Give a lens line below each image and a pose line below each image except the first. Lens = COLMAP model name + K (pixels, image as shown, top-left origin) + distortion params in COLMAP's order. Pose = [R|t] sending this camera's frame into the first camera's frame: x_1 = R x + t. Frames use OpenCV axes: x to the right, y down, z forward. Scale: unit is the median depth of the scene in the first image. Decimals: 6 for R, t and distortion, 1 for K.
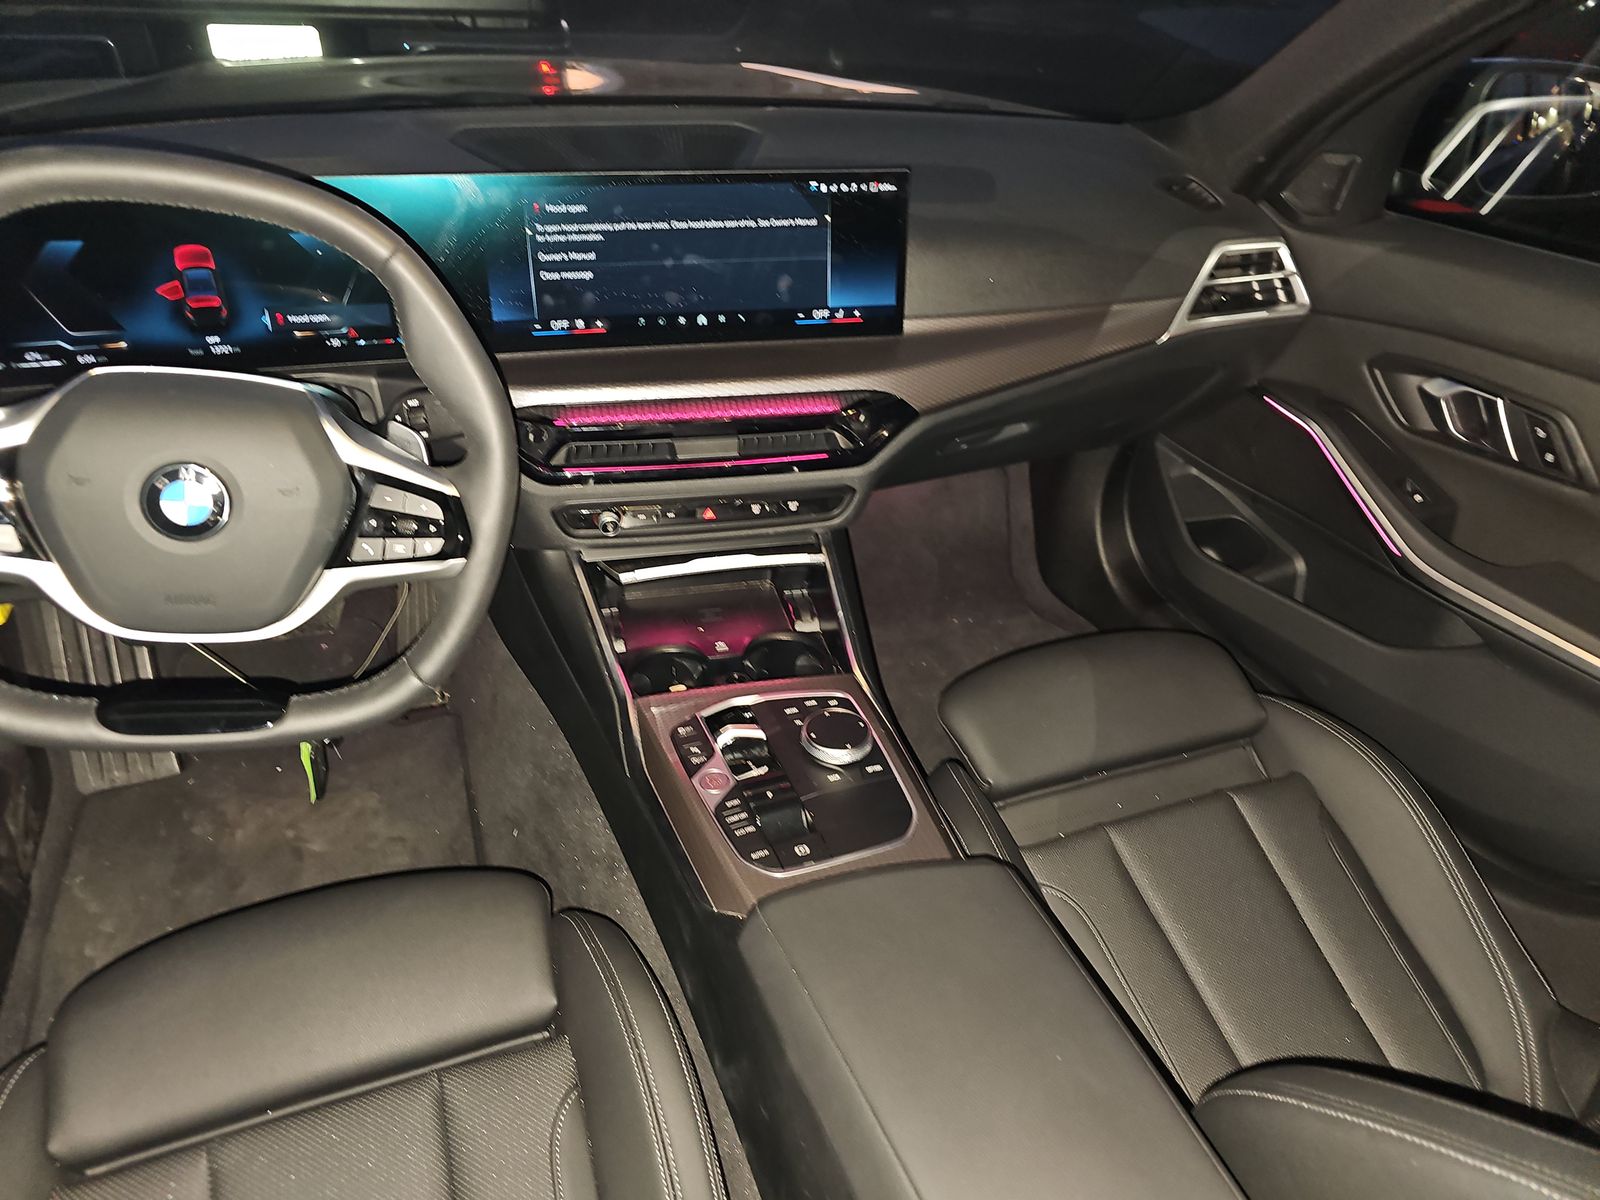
lens RADIAL K [[1058.5, 0, 800.0], [0, 1058.5, 600.0], [0, 0, 1]] dist [0.037055, -0.047431]
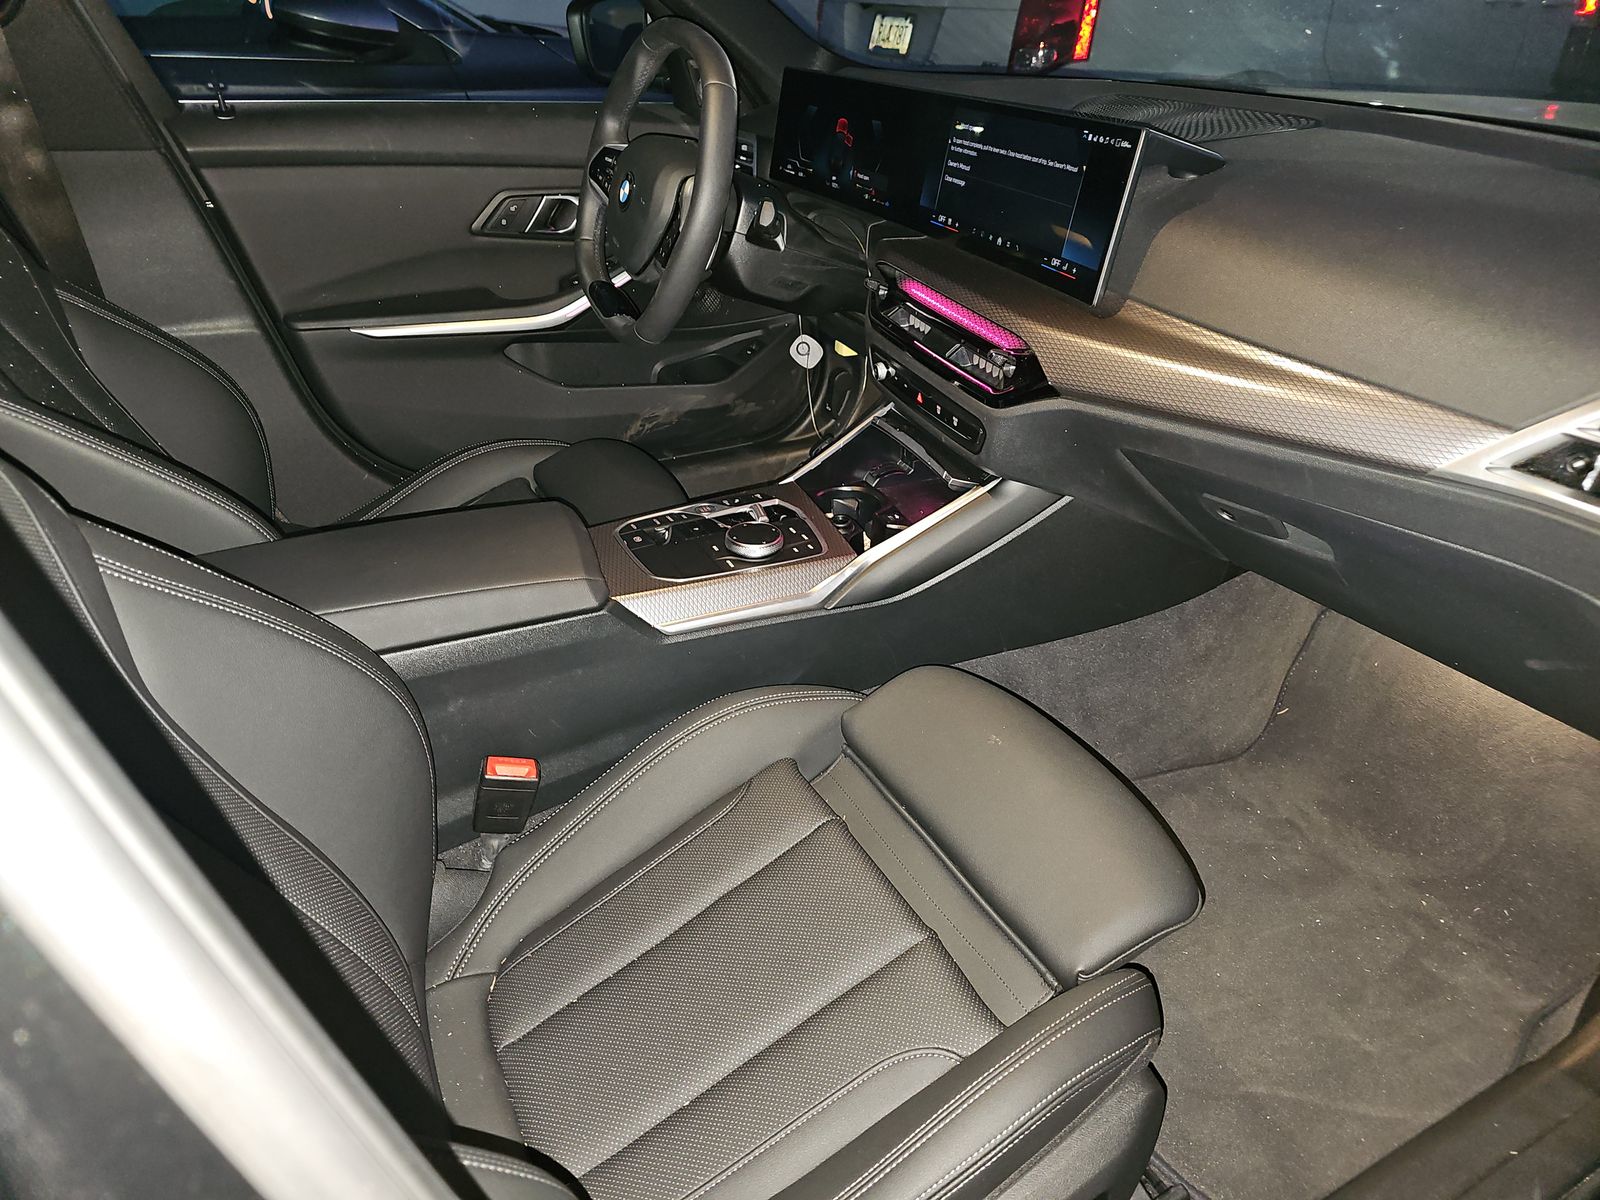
lens RADIAL K [[1058.5, 0, 800.0], [0, 1058.5, 600.0], [0, 0, 1]] dist [0.037055, -0.047431]
pose [[0.122710, 0.464012, -0.877288, 1.072684], [-0.541630, 0.772029, 0.332579, -0.236683], [0.831612, 0.434355, 0.346058, 0.614932]]
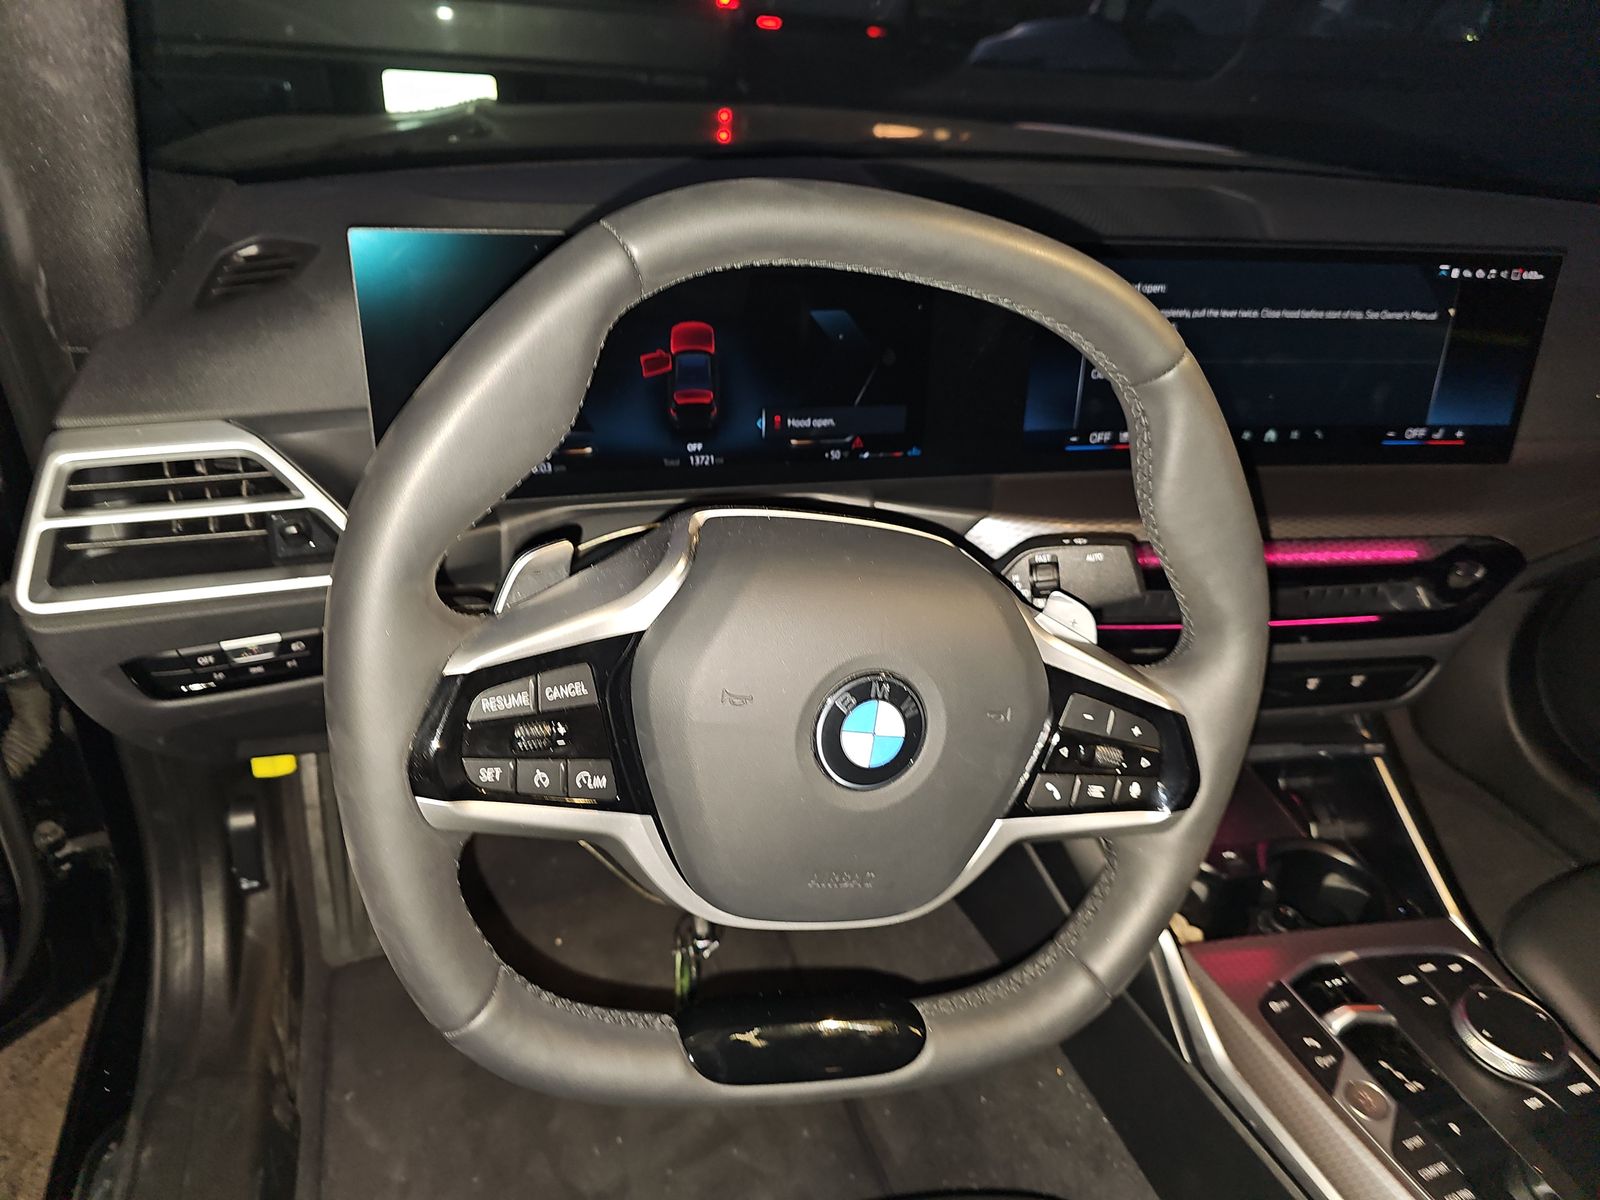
lens RADIAL K [[1058.5, 0, 800.0], [0, 1058.5, 600.0], [0, 0, 1]] dist [0.037055, -0.047431]
pose [[0.998584, 0.045890, -0.026927, -0.412623], [-0.047340, 0.997311, -0.055945, -0.090939], [0.024287, 0.057141, 0.998071, 0.245164]]
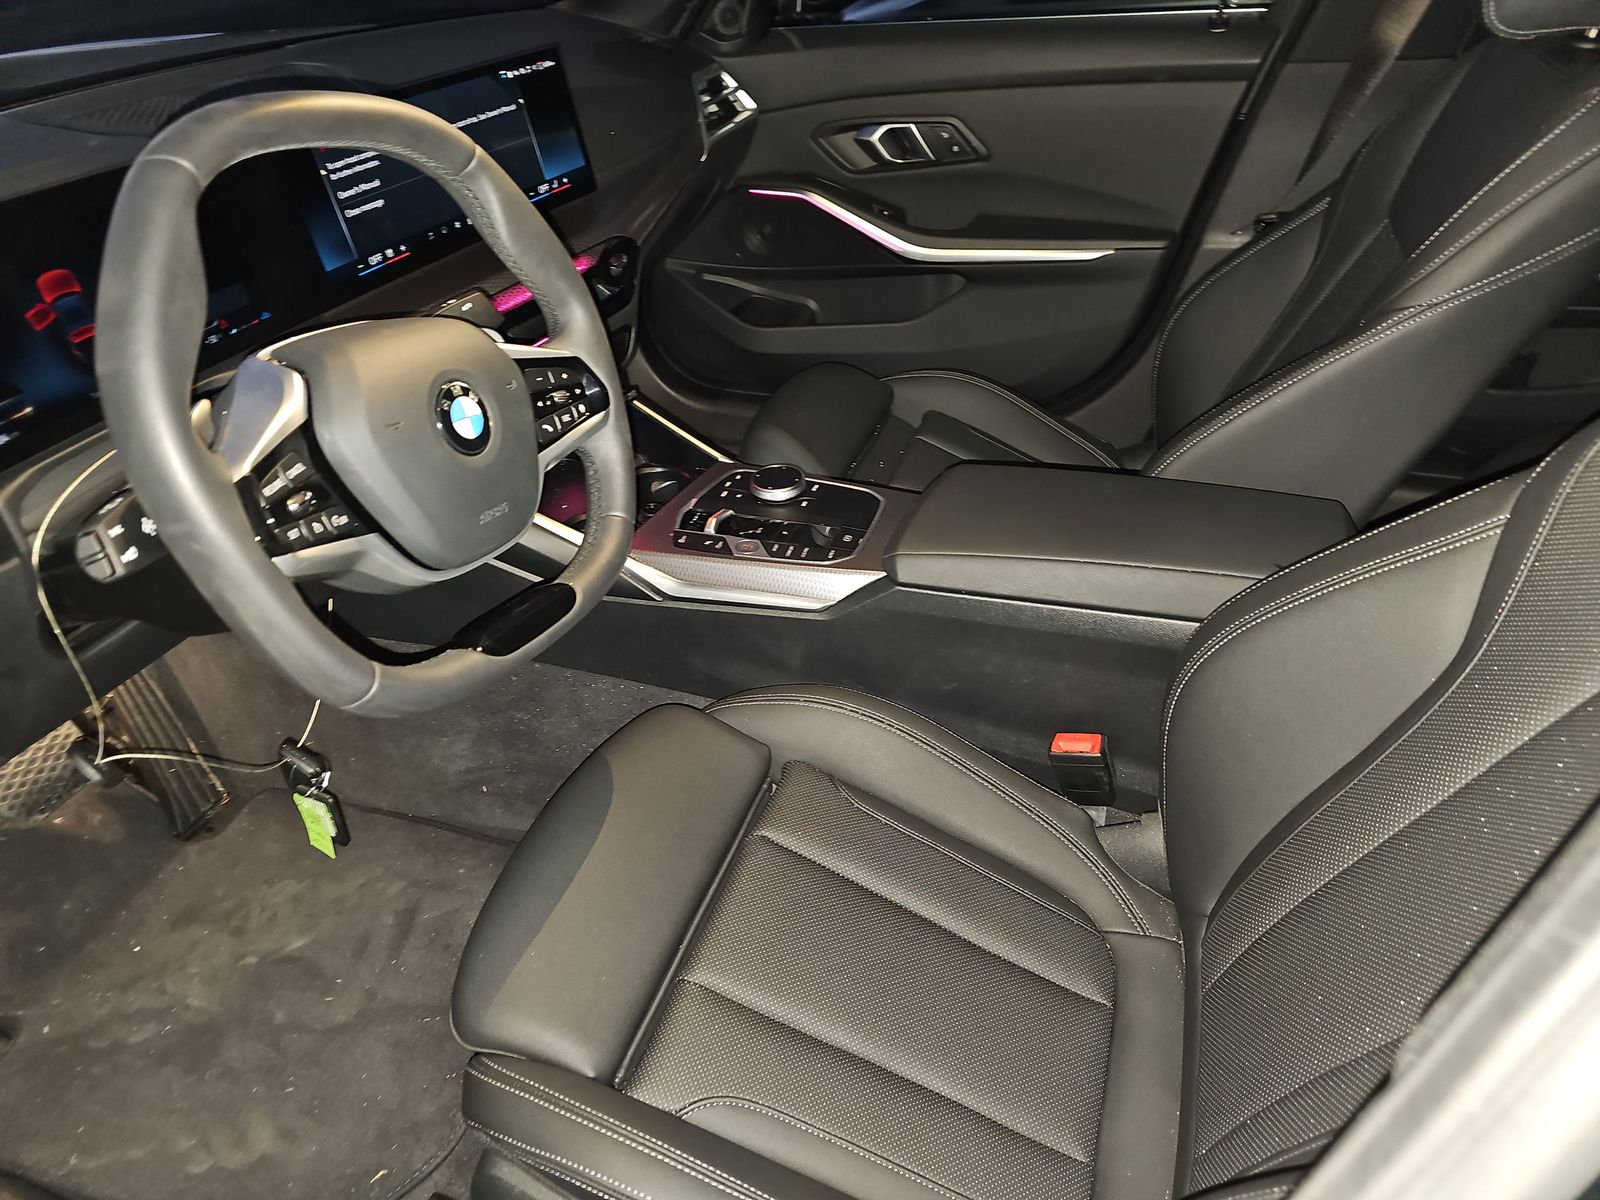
lens RADIAL K [[1058.5, 0, 800.0], [0, 1058.5, 600.0], [0, 0, 1]] dist [0.037055, -0.047431]
pose [[0.641227, -0.498273, 0.583568, -0.714881], [0.474248, 0.855200, 0.209097, -0.003153], [-0.603255, 0.142677, 0.784682, 0.011680]]
